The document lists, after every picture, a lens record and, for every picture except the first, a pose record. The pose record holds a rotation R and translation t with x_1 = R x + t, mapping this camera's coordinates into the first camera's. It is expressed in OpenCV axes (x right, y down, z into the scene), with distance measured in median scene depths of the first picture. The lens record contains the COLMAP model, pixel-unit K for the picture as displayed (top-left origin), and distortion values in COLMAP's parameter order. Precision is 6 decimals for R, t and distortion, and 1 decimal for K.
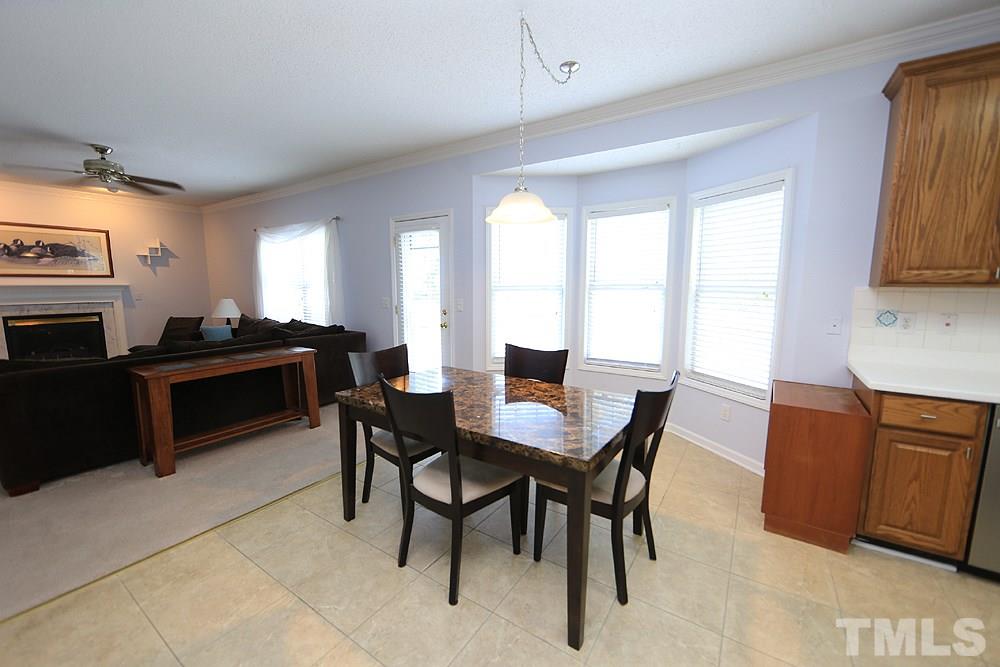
lens RADIAL K [[393.8, 0, 499.6], [0, 393.8, 332.7], [0, 0, 1]] dist [-0.007536, 0.000980]
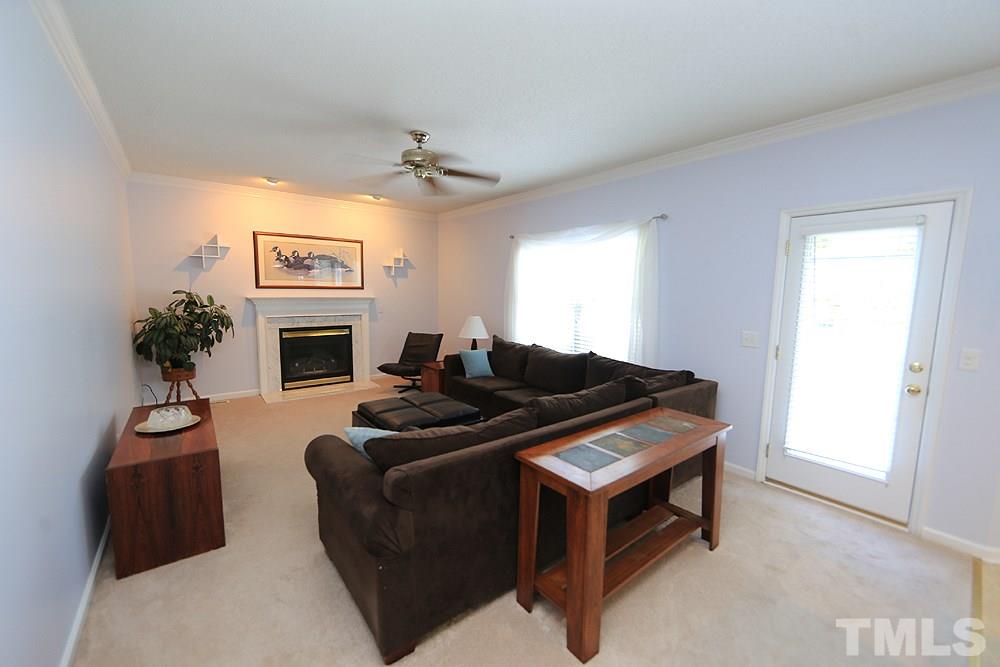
lens RADIAL K [[393.8, 0, 502.7], [0, 393.8, 336.3], [0, 0, 1]] dist [-0.007536, 0.000980]
pose [[0.953994, 0.051237, -0.295416, -0.412385], [-0.054312, 0.998522, -0.002206, -0.047783], [0.294867, 0.018149, 0.955366, 0.200057]]
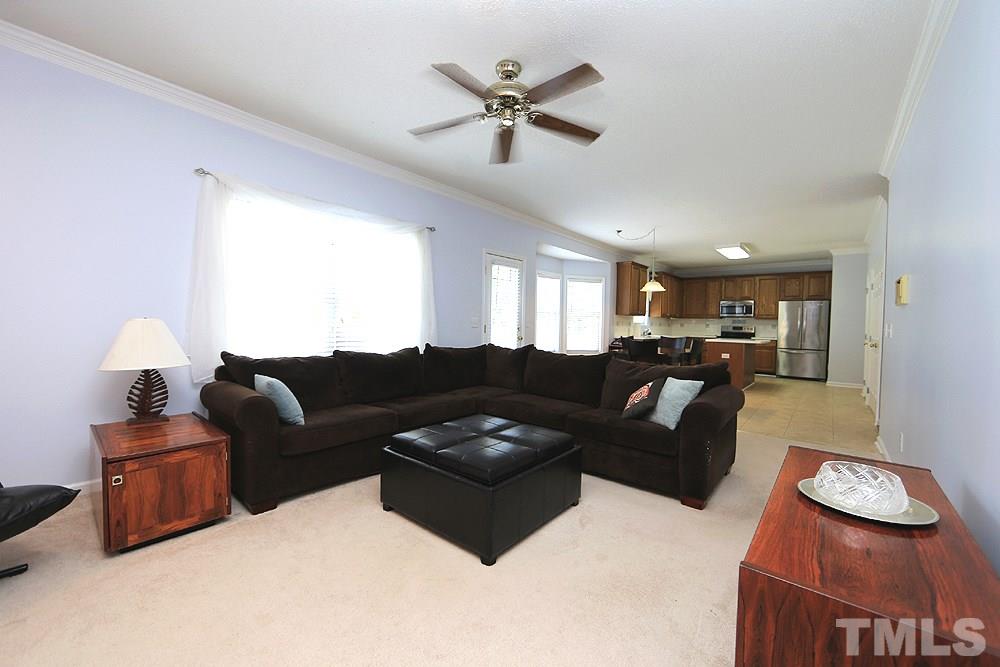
lens RADIAL K [[393.8, 0, 500.7], [0, 393.8, 334.6], [0, 0, 1]] dist [-0.007536, 0.000980]
pose [[0.121785, -0.030696, 0.992082, -1.129958], [0.103341, 0.994482, 0.018084, -0.046657], [-0.987162, 0.100320, 0.124285, 0.665114]]
